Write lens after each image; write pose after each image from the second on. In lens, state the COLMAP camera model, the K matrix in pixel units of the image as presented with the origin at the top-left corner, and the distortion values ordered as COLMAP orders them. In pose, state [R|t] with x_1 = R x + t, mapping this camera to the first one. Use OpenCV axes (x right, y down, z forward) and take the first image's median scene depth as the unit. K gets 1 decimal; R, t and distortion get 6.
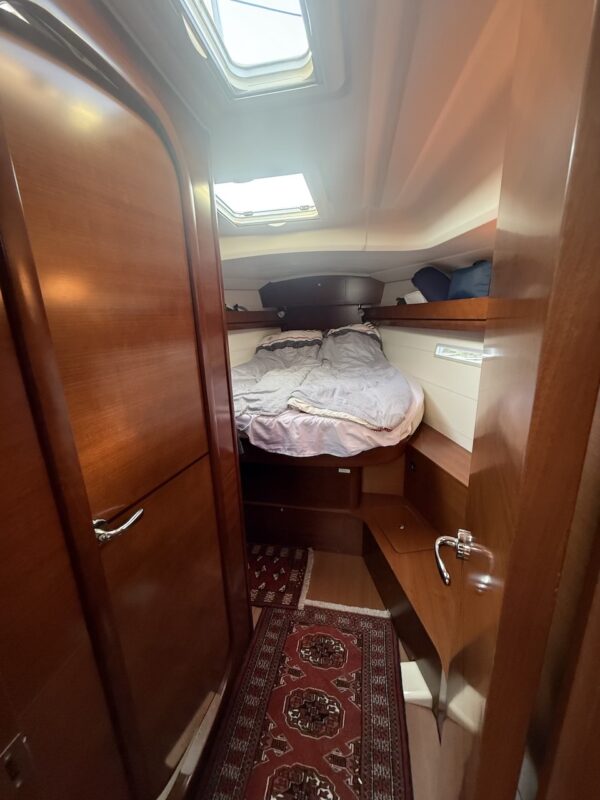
lens RADIAL K [[324.1, 0, 298.9], [0, 324.1, 403.1], [0, 0, 1]] dist [-0.005180, -0.000272]
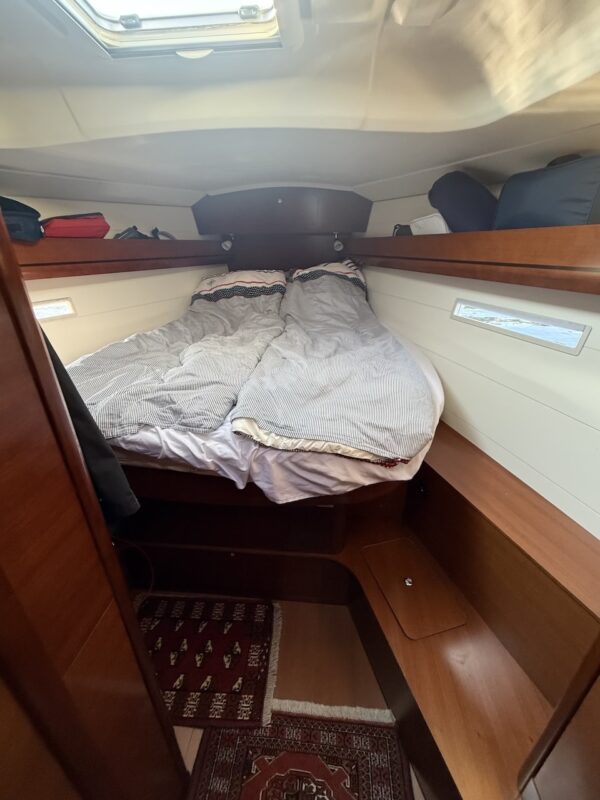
lens RADIAL K [[324.1, 0, 296.5], [0, 324.1, 398.5], [0, 0, 1]] dist [-0.005180, -0.000272]
pose [[0.993026, -0.031477, 0.113616, 0.011095], [0.010830, 0.983981, 0.177946, -0.102683], [-0.117397, -0.175475, 0.977459, 0.343020]]
